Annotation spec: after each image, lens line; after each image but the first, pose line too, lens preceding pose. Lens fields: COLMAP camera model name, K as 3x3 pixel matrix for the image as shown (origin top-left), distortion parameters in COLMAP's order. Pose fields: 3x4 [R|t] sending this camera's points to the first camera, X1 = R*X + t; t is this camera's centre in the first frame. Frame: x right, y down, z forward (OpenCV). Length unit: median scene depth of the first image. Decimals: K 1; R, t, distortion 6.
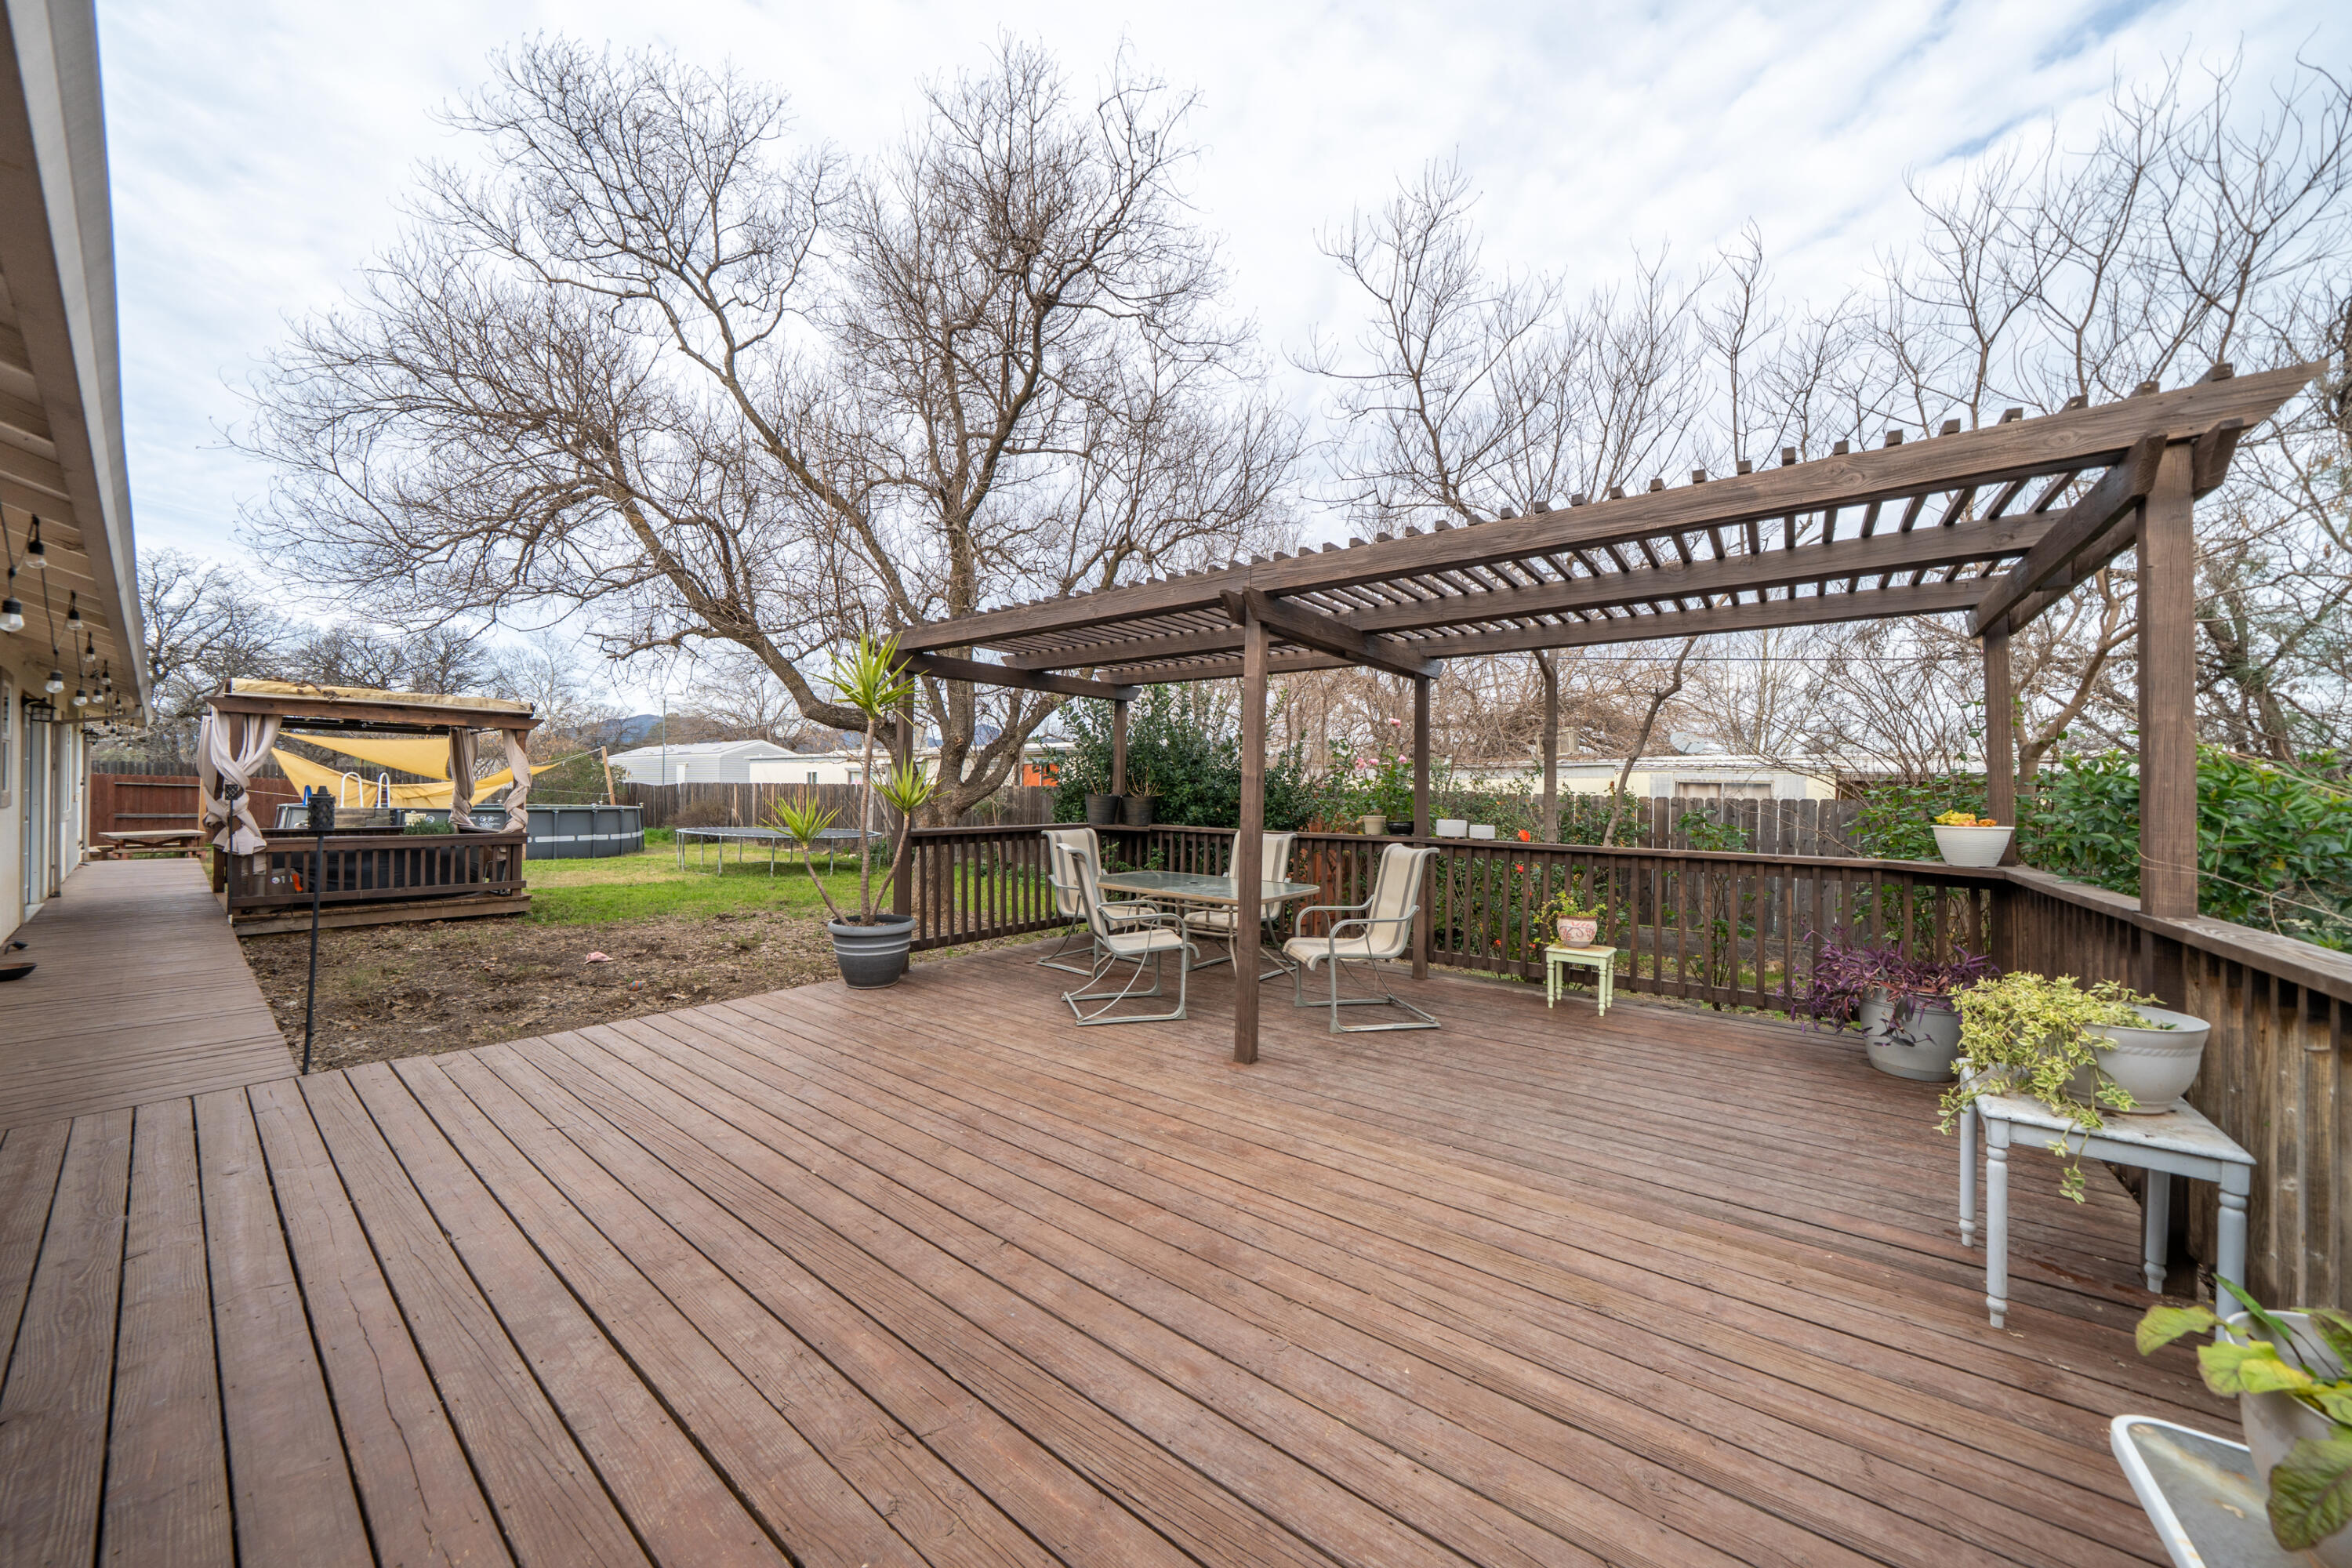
lens RADIAL K [[803.1, 0, 1166.5], [0, 803.1, 787.2], [0, 0, 1]] dist [-0.001751, -0.000311]
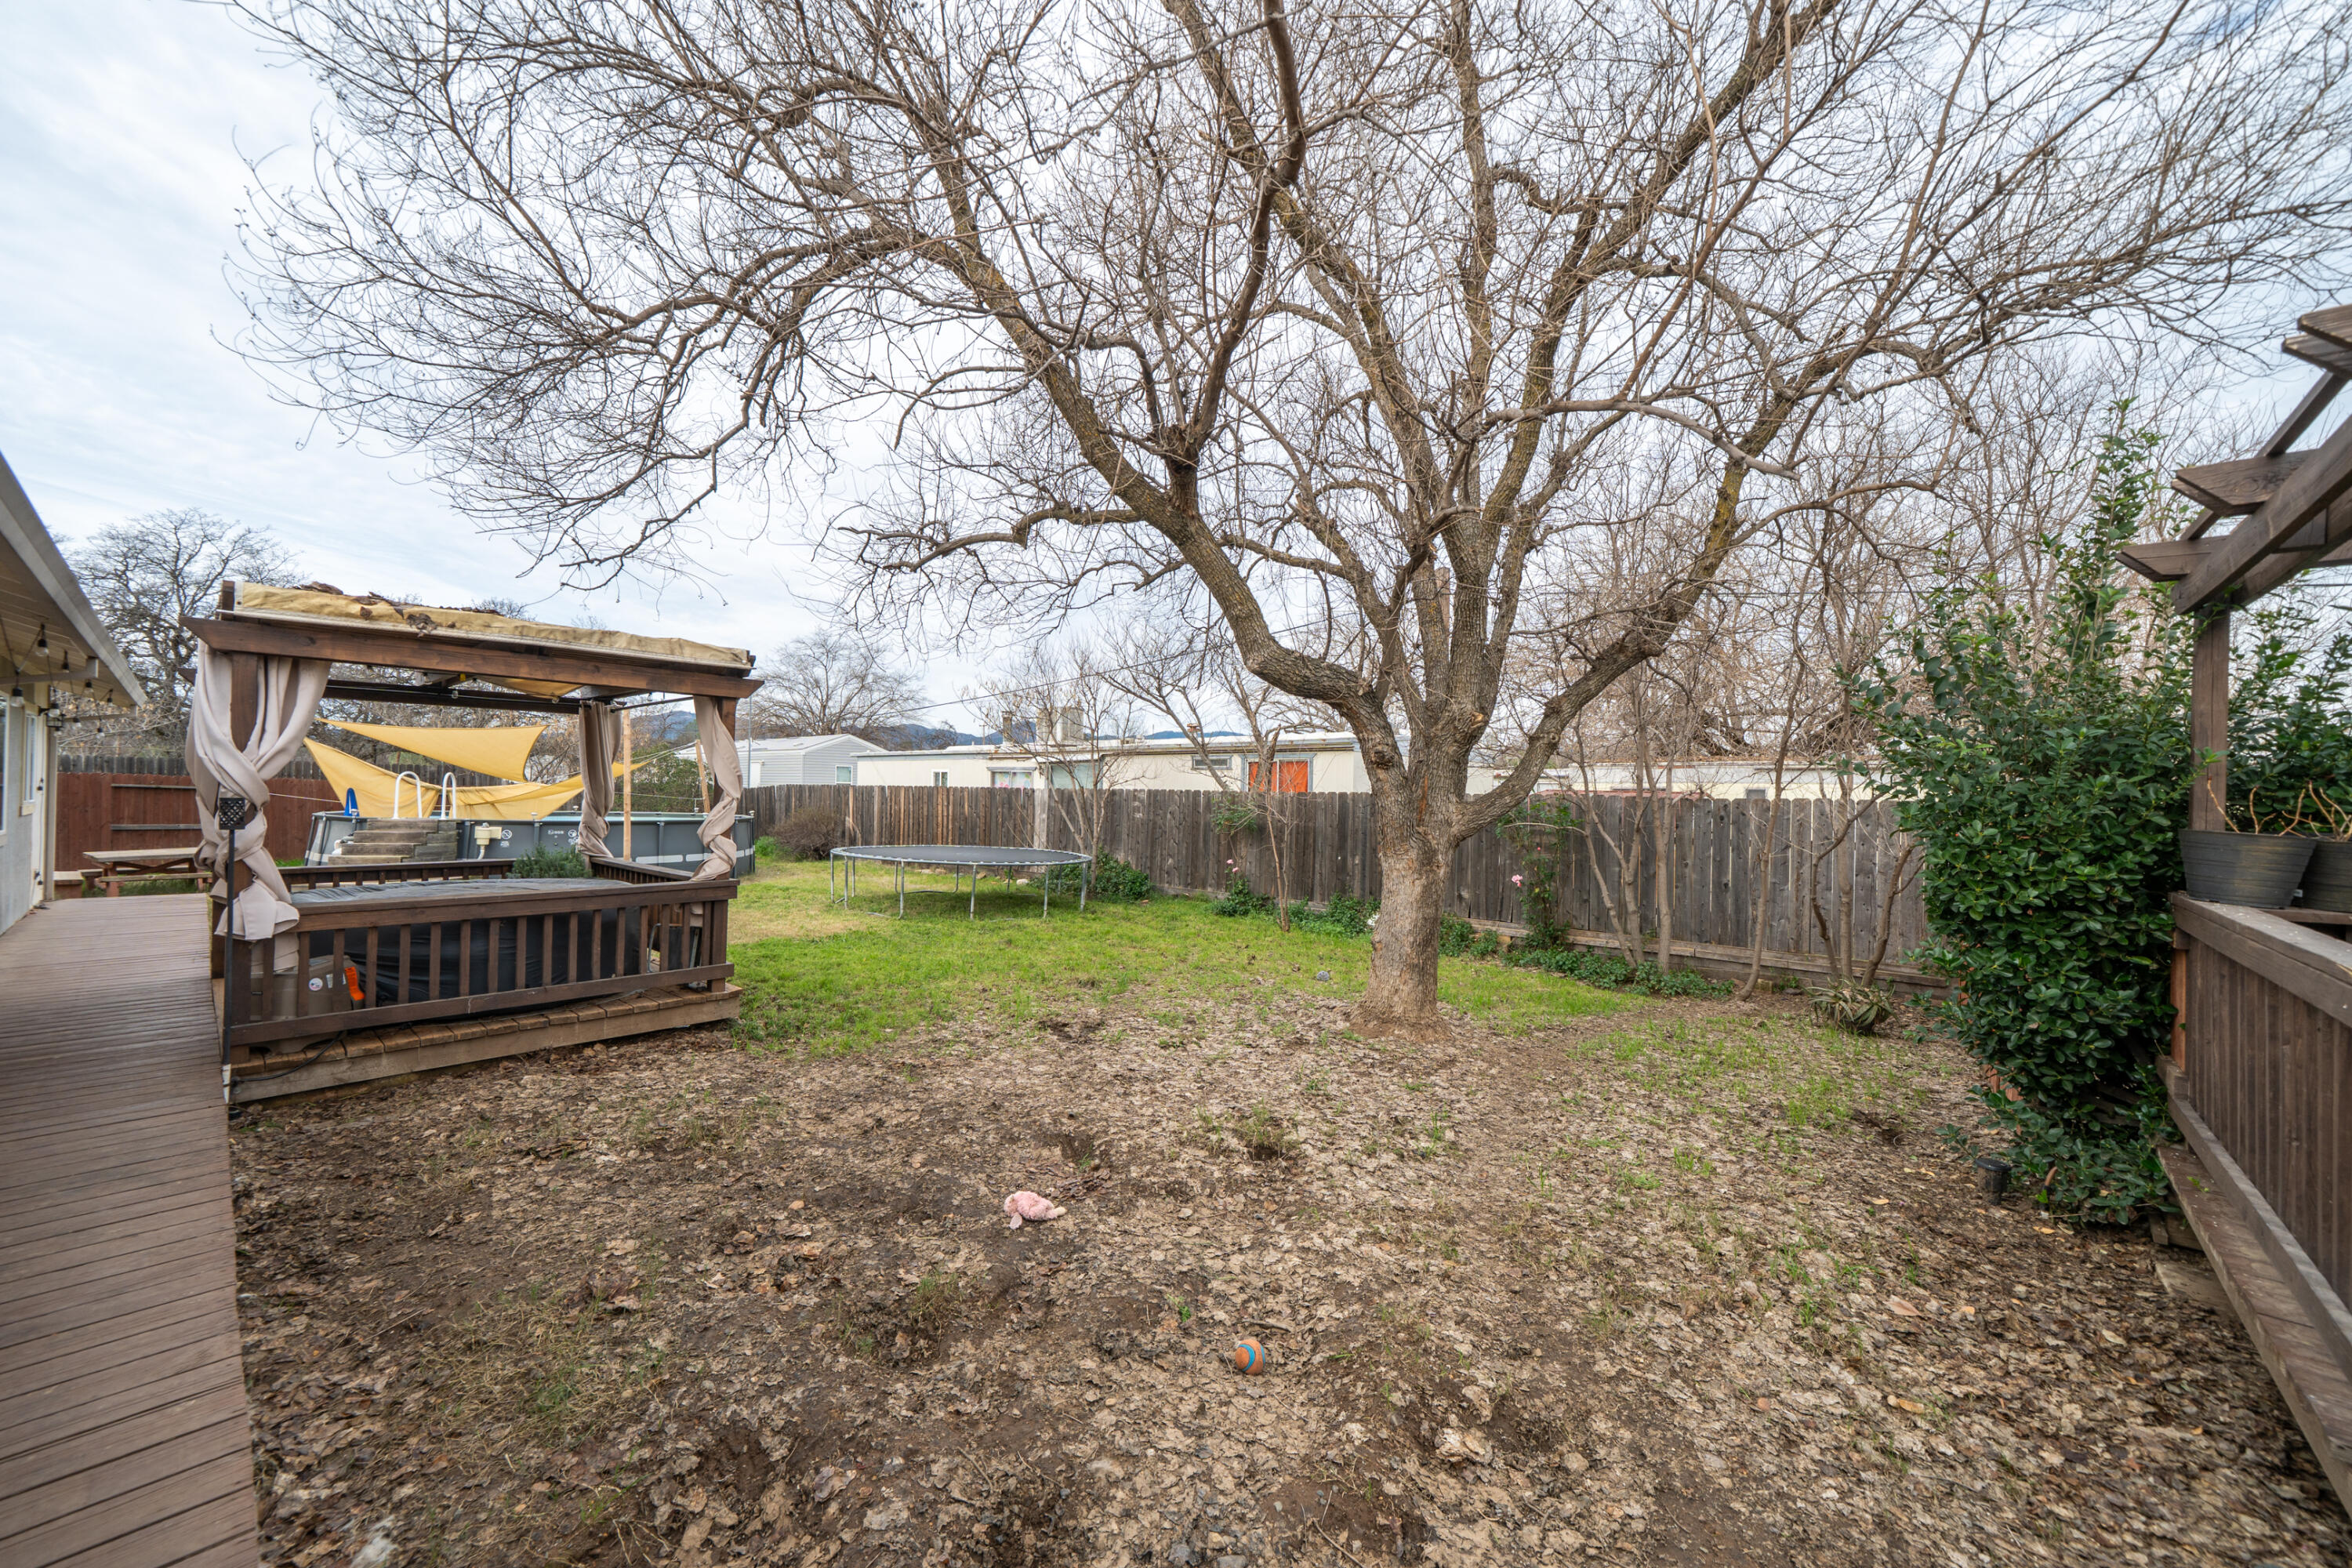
lens RADIAL K [[876.1, 0, 1195.7], [0, 876.1, 784.4], [0, 0, 1]] dist [-0.002913, -0.000196]
pose [[0.998992, 0.002862, -0.044806, -0.444696], [-0.003097, 0.999982, -0.005165, -0.008573], [0.044790, 0.005299, 0.998982, 0.395044]]
